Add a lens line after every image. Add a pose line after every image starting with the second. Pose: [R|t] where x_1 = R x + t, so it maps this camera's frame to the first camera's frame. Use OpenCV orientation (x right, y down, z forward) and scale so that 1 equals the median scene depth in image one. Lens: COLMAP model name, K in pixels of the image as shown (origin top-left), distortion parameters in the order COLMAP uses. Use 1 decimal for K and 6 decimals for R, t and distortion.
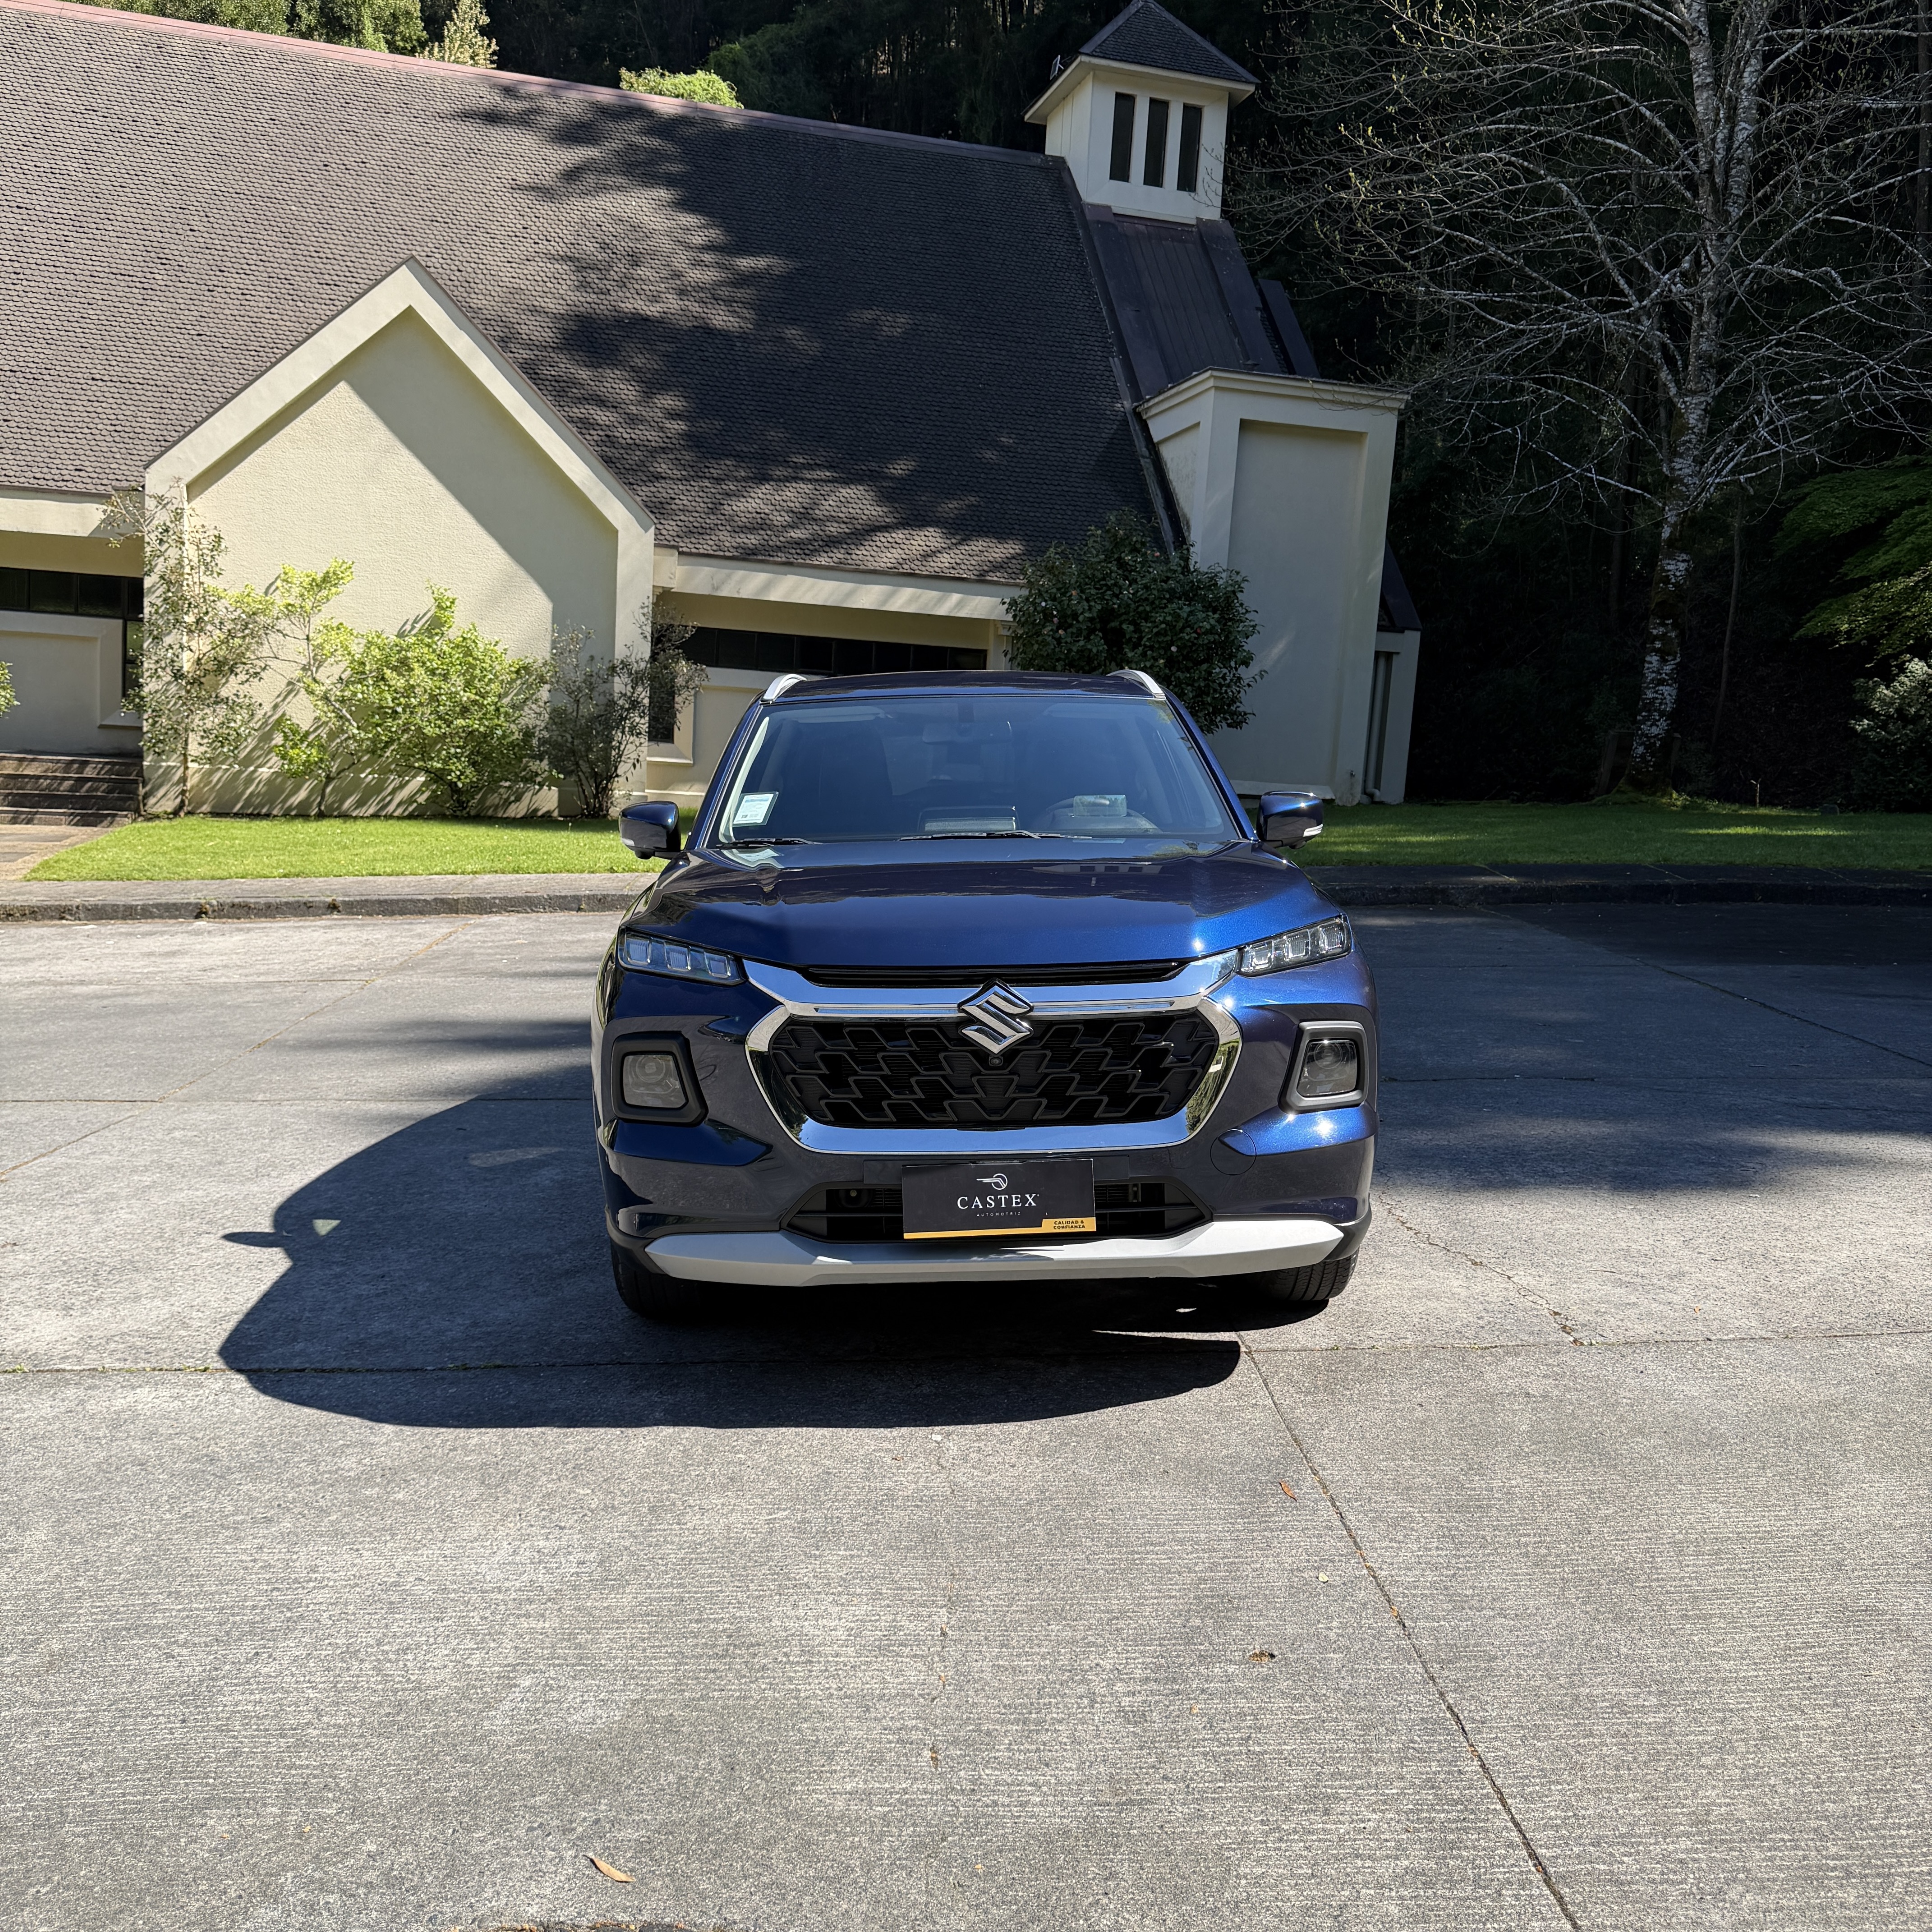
lens RADIAL K [[1829.0, 0, 970.3], [0, 1829.0, 978.2], [0, 0, 1]] dist [0.123375, -0.233387]
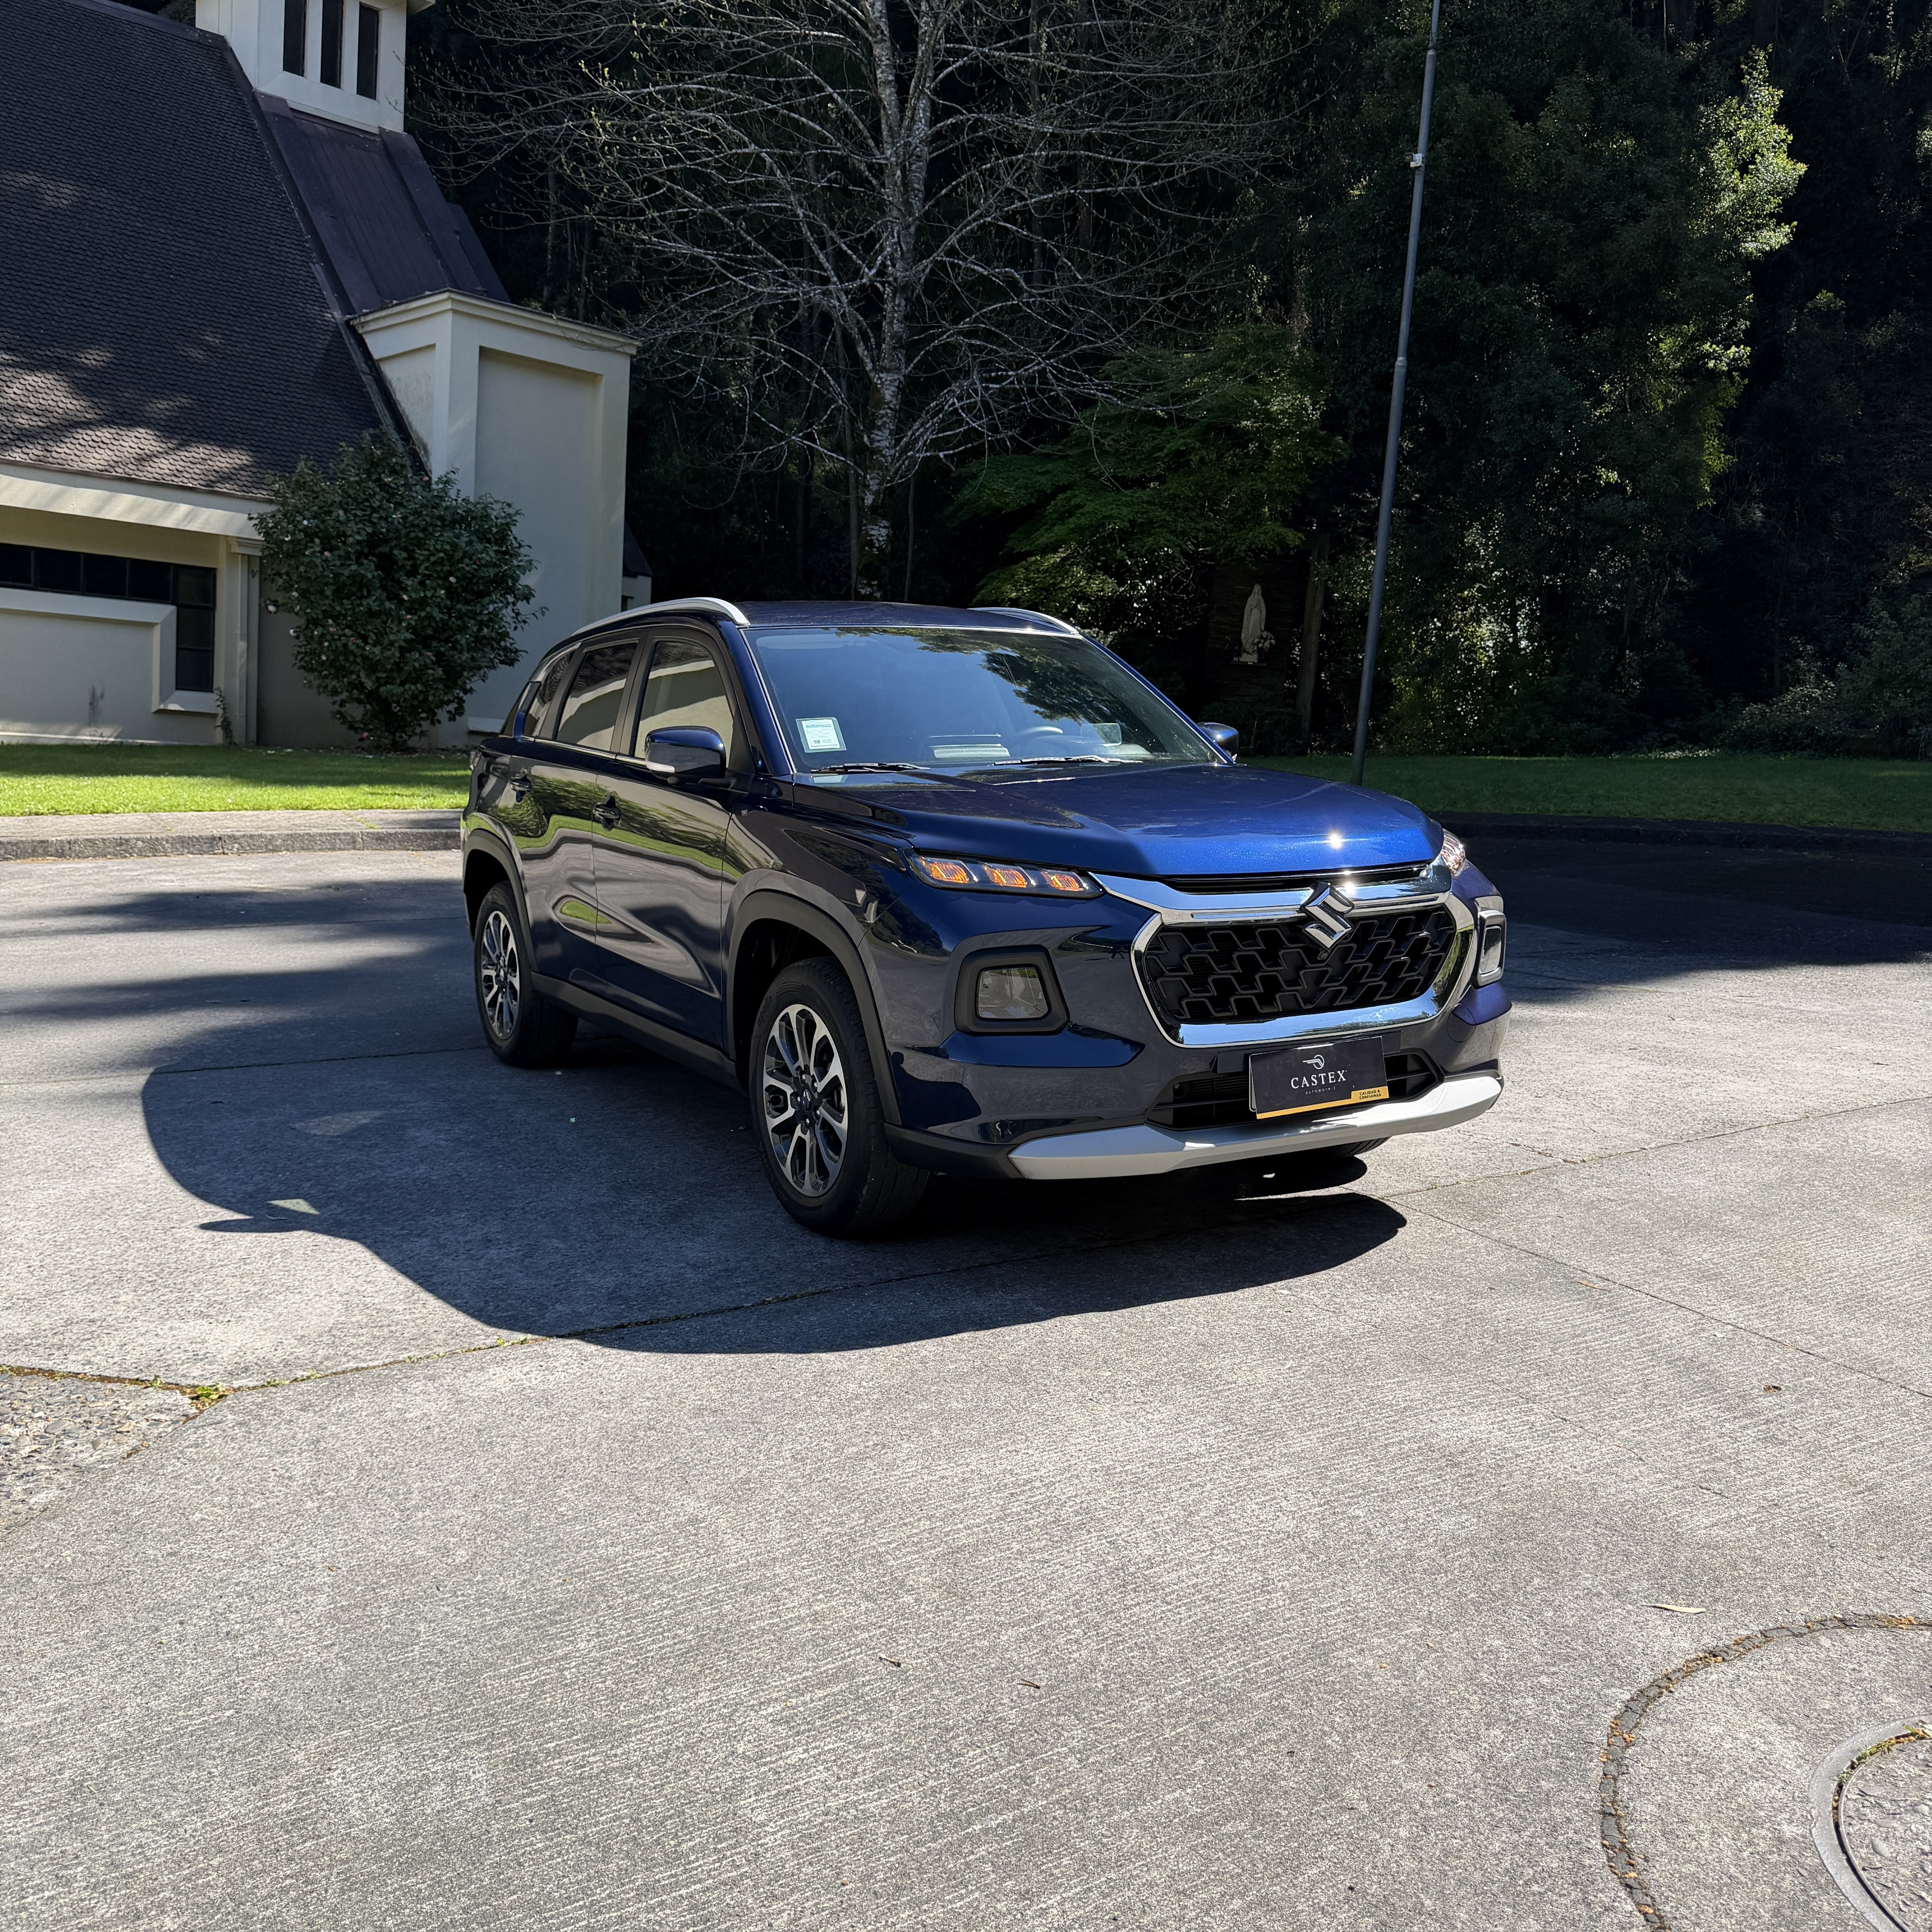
lens RADIAL K [[1820.1, 0, 1005.1], [0, 1820.1, 955.8], [0, 0, 1]] dist [0.090907, -0.148709]
pose [[0.875390, -0.050396, 0.480783, -0.106318], [0.040957, 0.998707, 0.030113, 0.000525], [-0.481679, -0.006669, 0.876322, 0.015846]]
